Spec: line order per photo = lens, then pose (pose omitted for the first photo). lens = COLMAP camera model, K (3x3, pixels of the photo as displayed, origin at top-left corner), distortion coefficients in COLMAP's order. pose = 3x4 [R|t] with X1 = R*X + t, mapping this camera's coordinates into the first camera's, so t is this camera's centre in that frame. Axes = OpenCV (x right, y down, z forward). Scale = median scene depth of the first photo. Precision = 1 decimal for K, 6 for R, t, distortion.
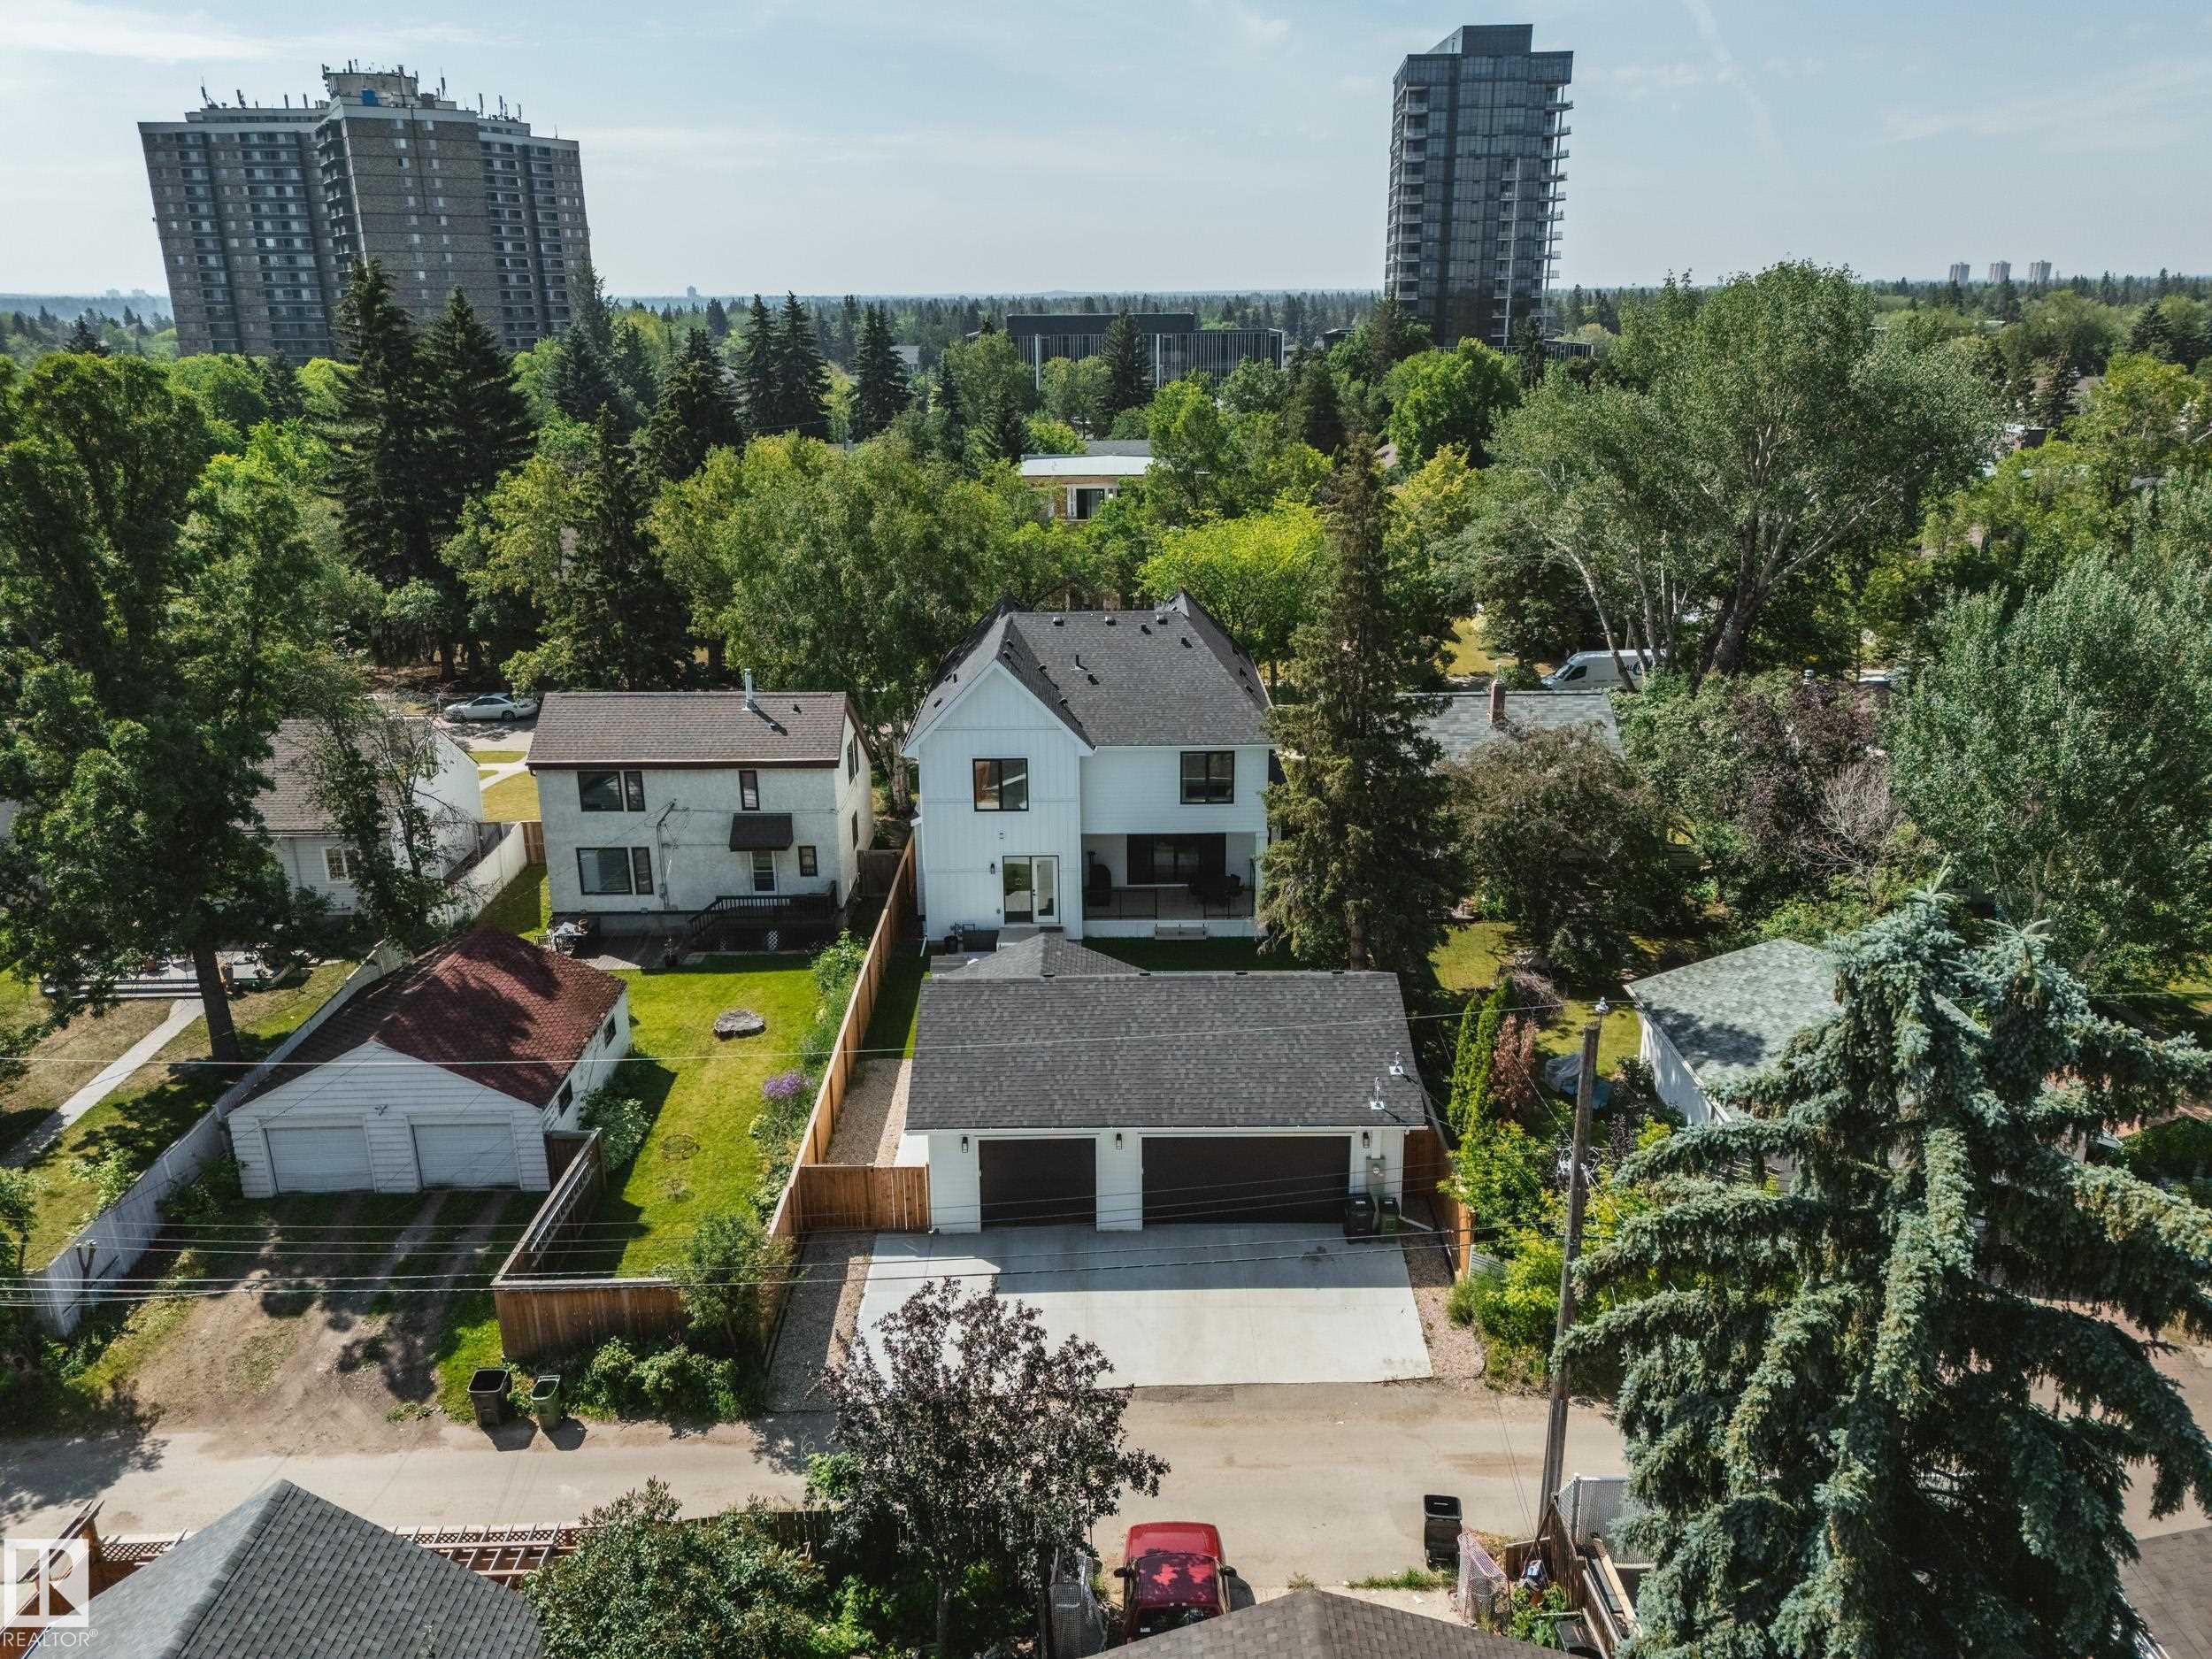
lens RADIAL K [[1625.2, 0, 1106.0], [0, 1625.2, 829.5], [0, 0, 1]] dist [0.078295, -0.068992]
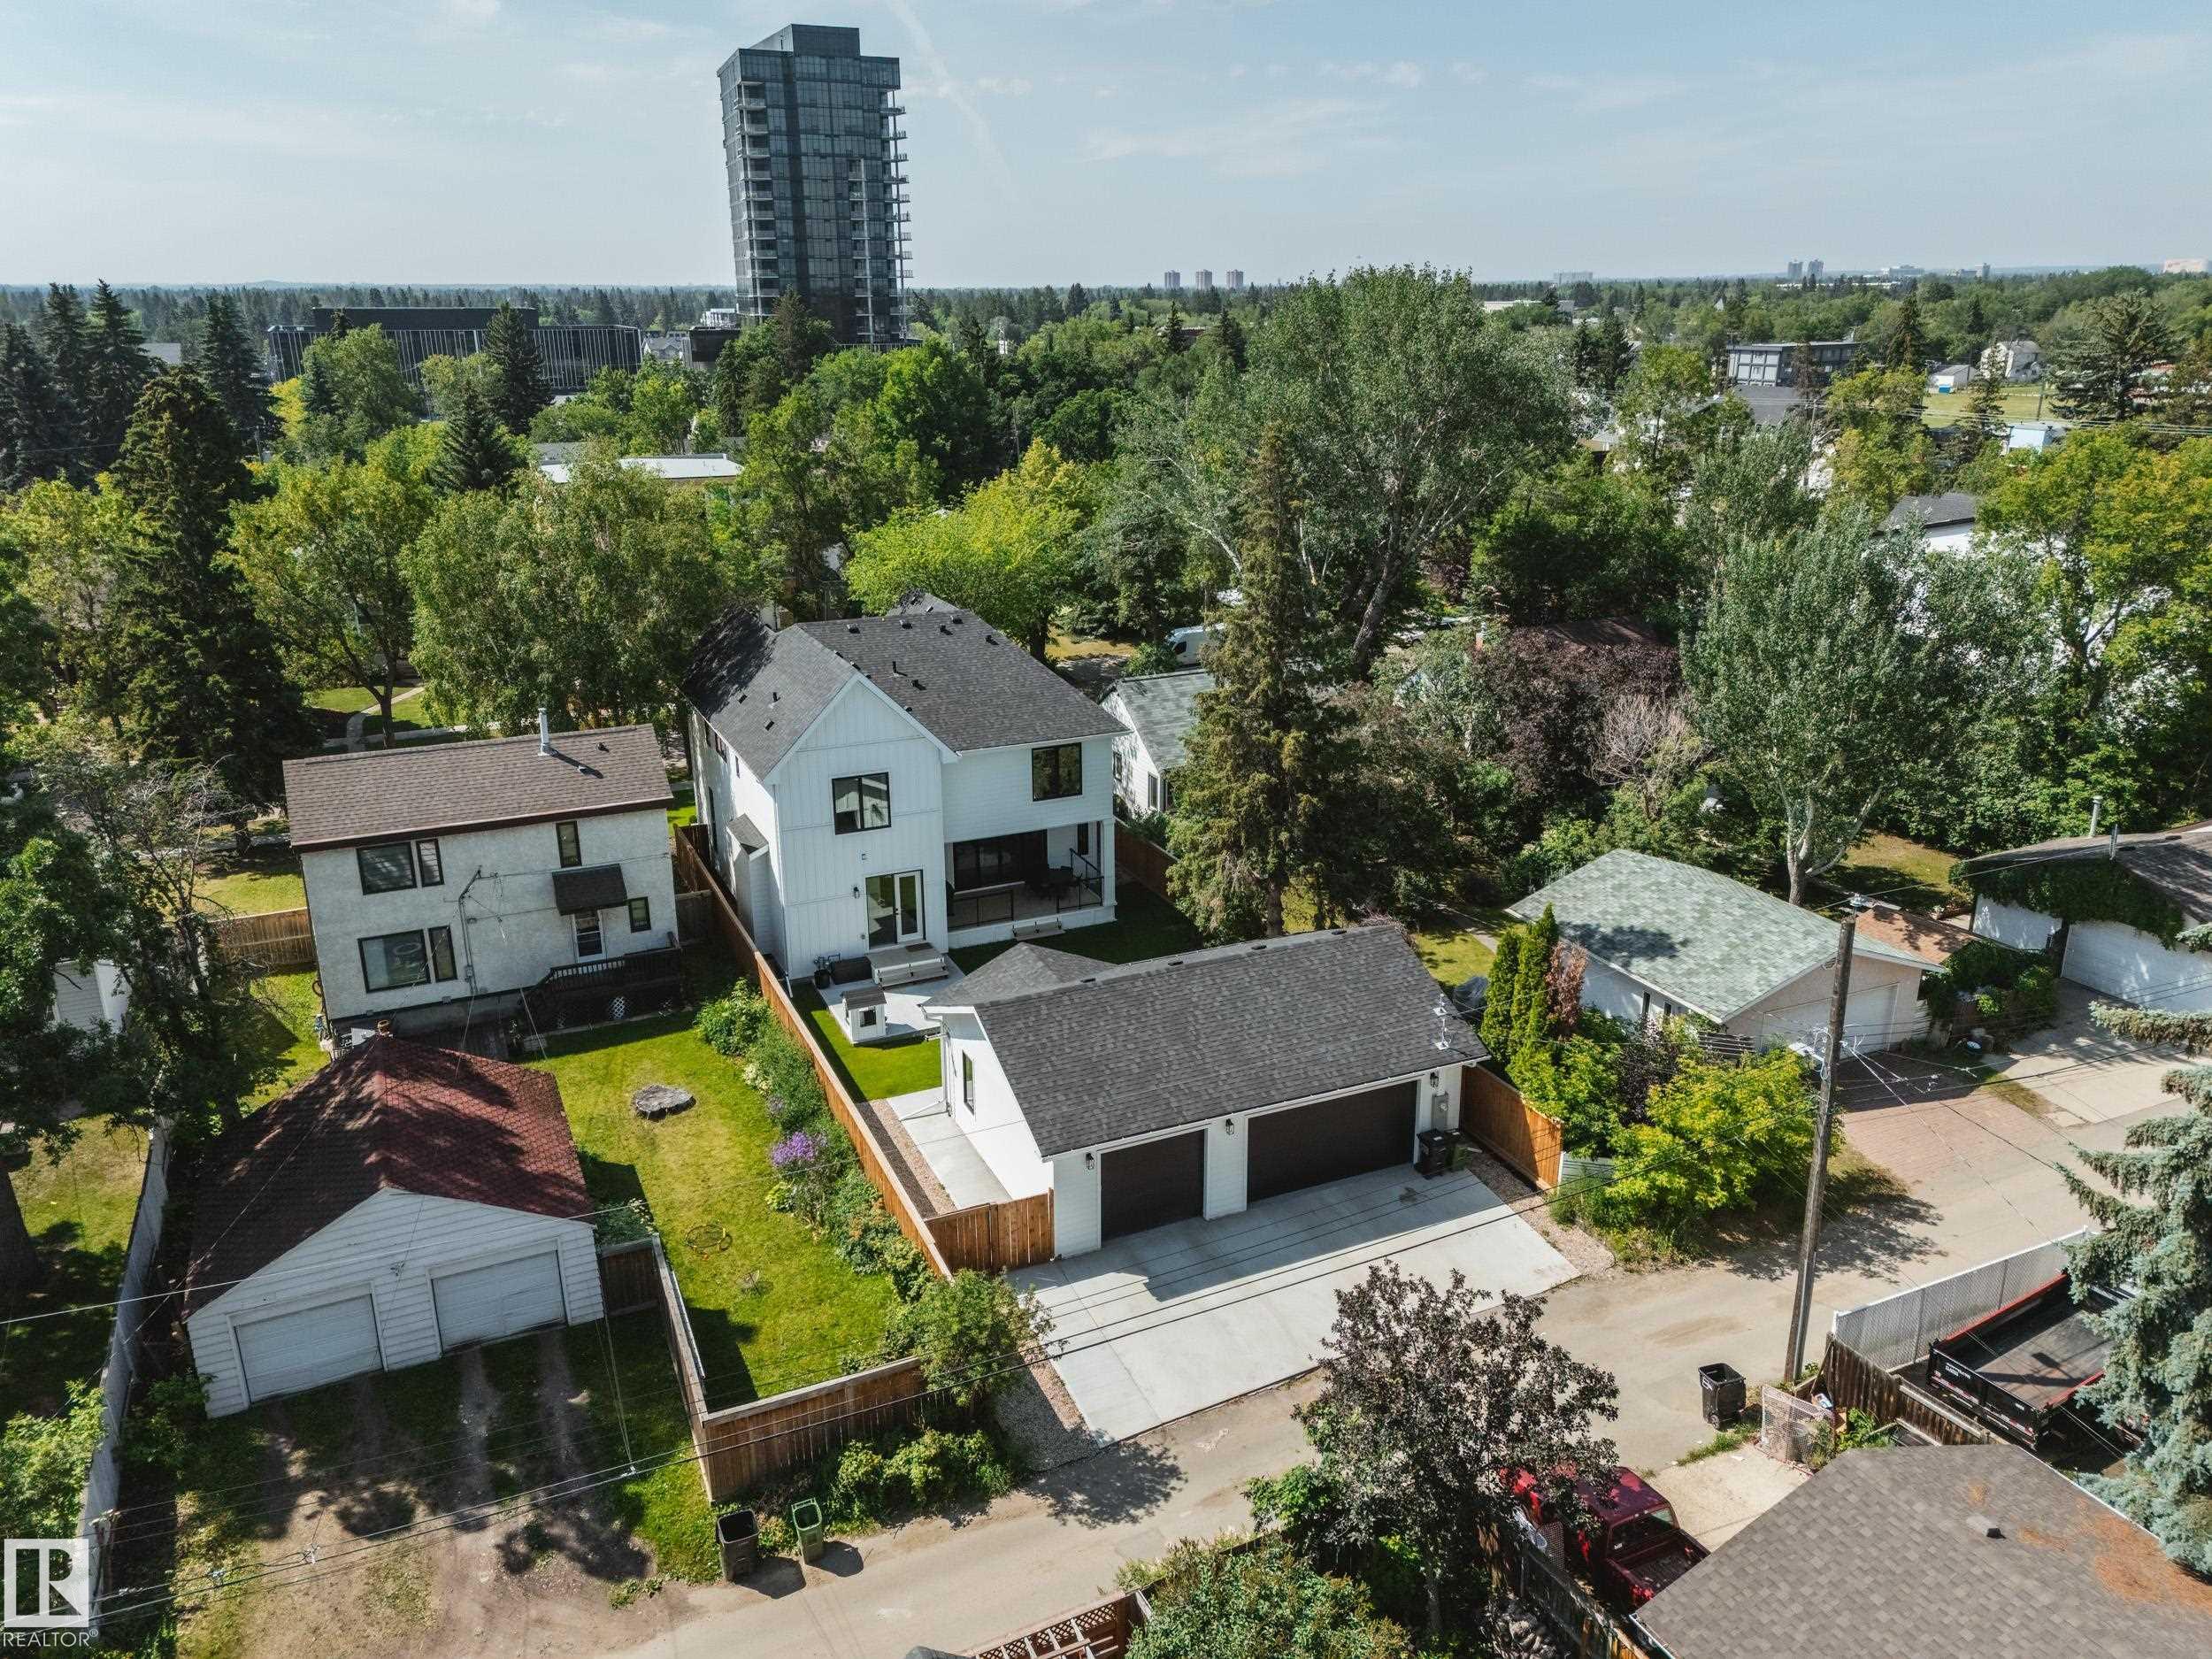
lens RADIAL K [[1625.2, 0, 1106.0], [0, 1625.2, 829.5], [0, 0, 1]] dist [0.078295, -0.068992]
pose [[0.911911, -0.125709, 0.390660, -0.301649], [0.125258, 0.991764, 0.026748, -0.019490], [-0.390805, 0.024541, 0.920146, 0.067278]]
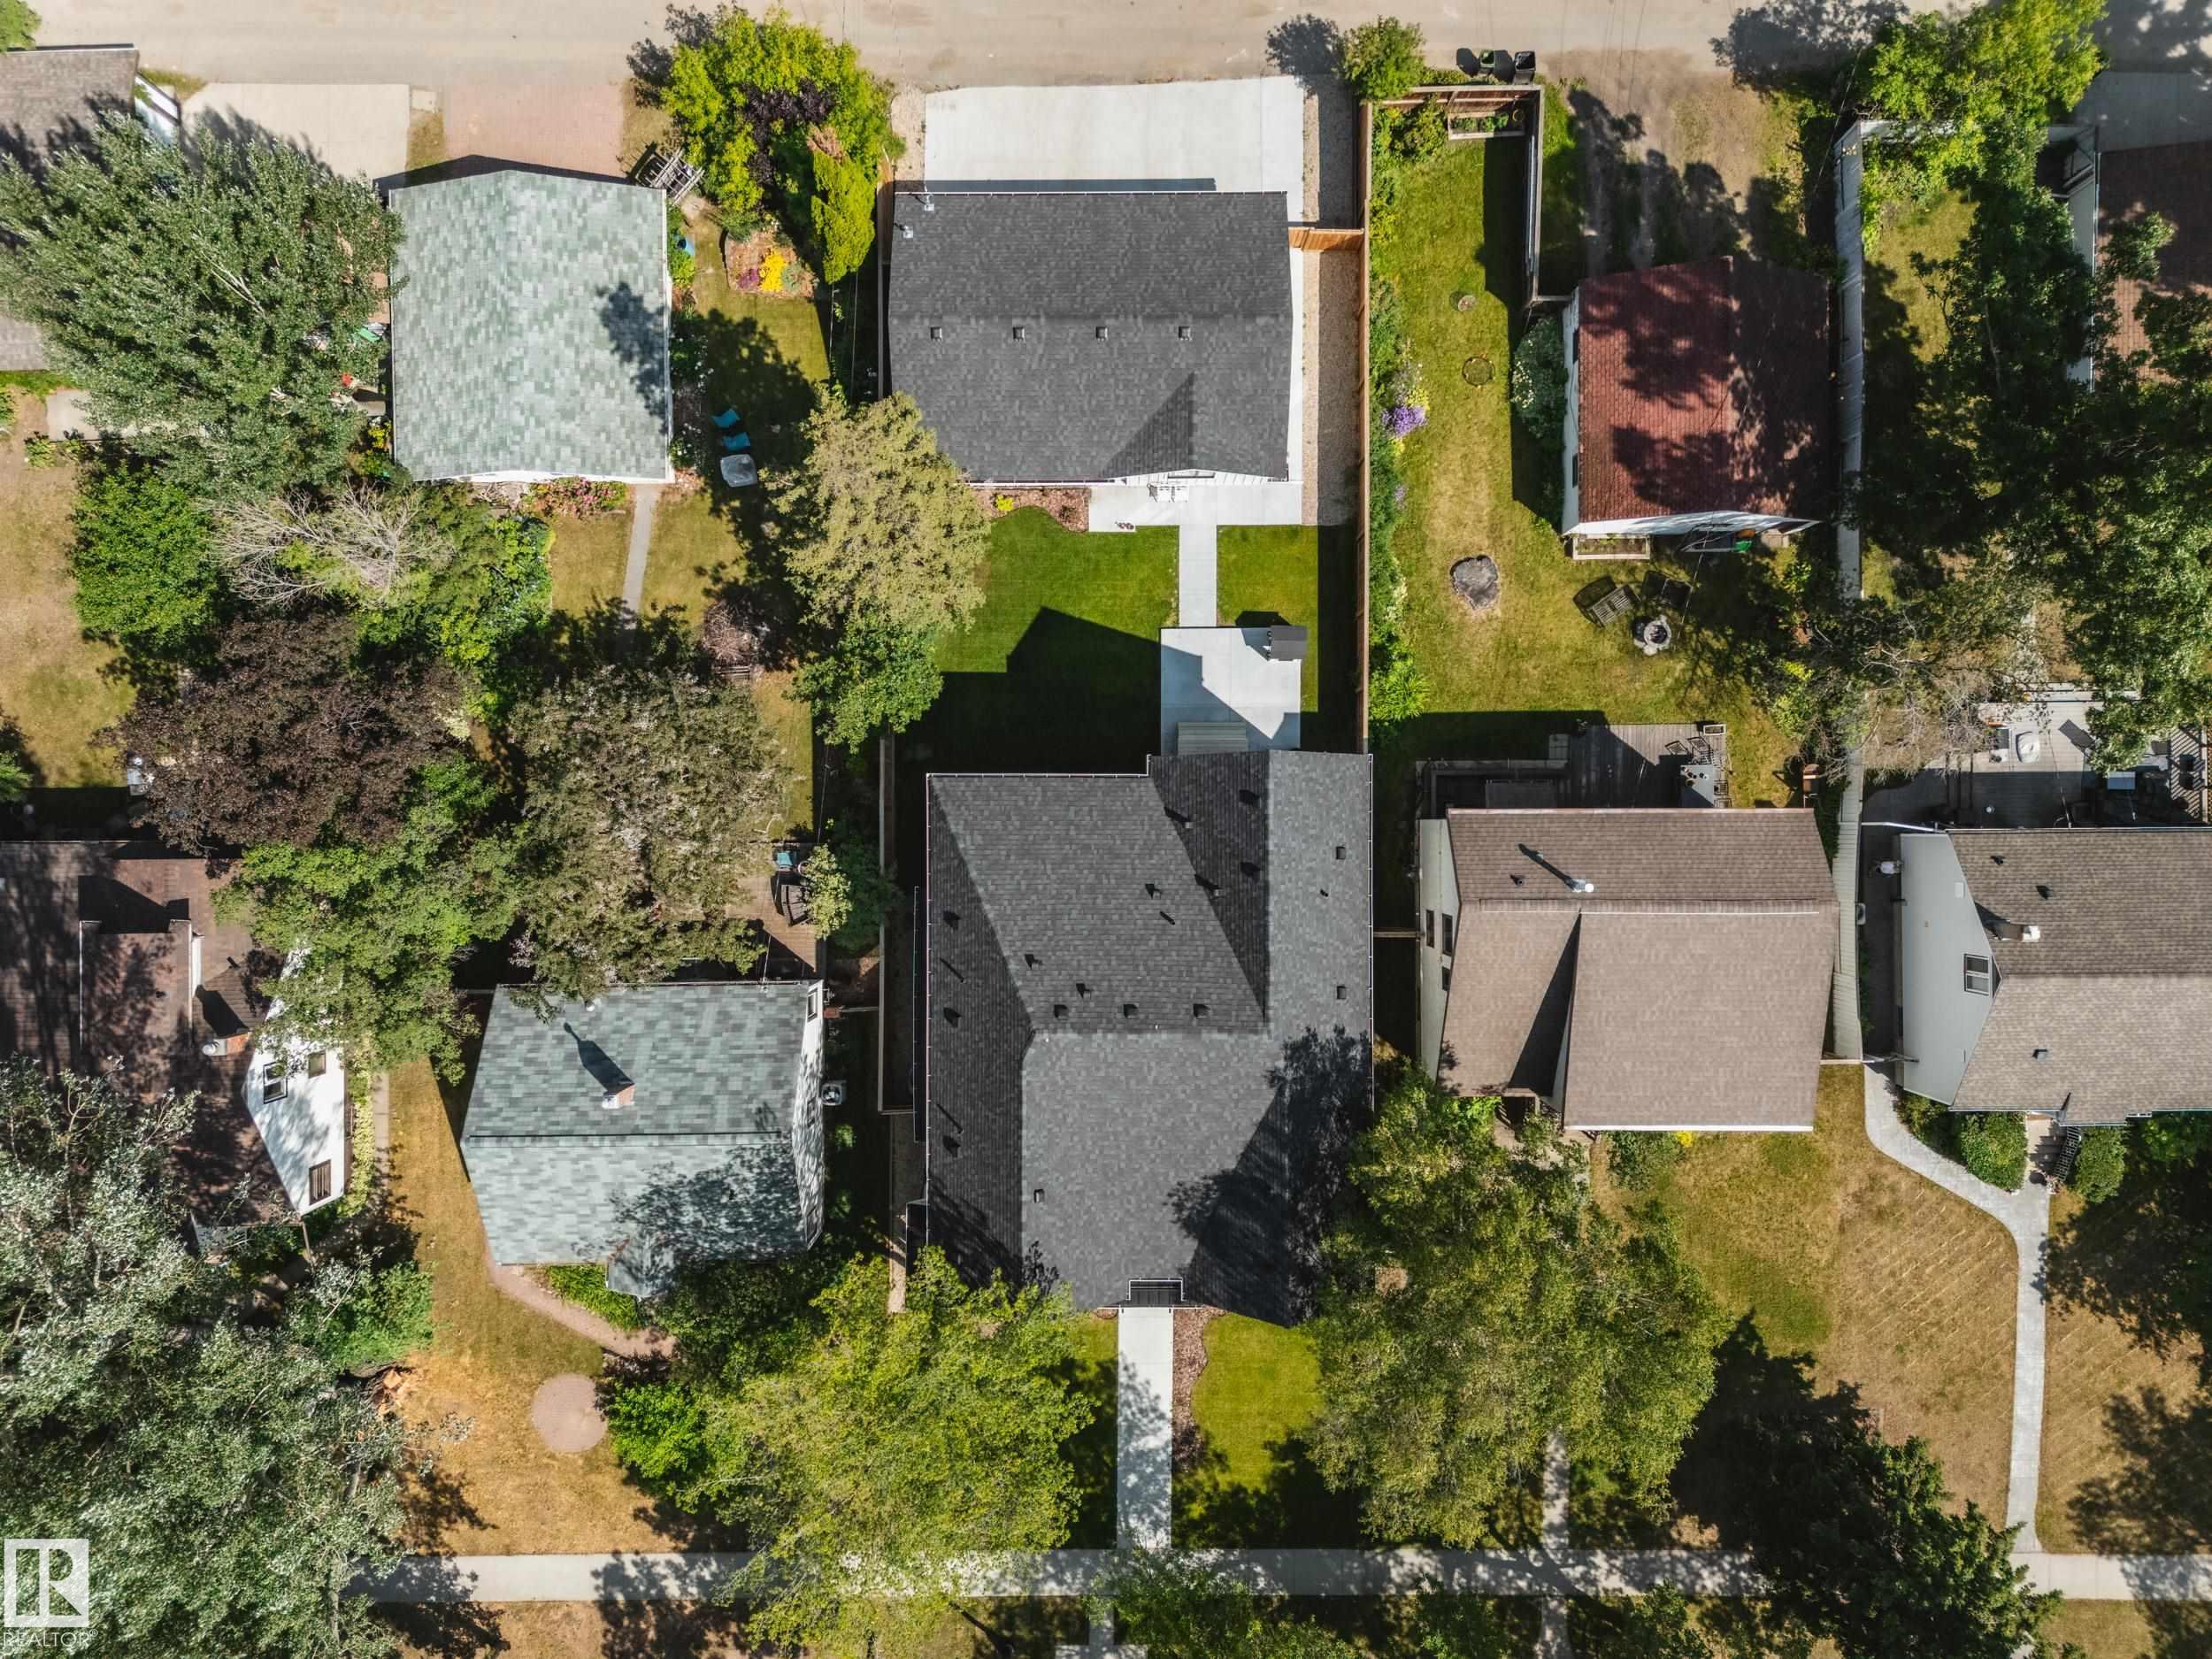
lens RADIAL K [[1593.6, 0, 1114.5], [0, 1593.6, 854.9], [0, 0, 1]] dist [0.086379, -0.078780]
pose [[-0.999914, 0.002306, 0.012901, 0.001779], [0.011466, -0.322818, 0.946392, -0.852286], [0.006347, 0.946458, 0.322764, 0.745829]]
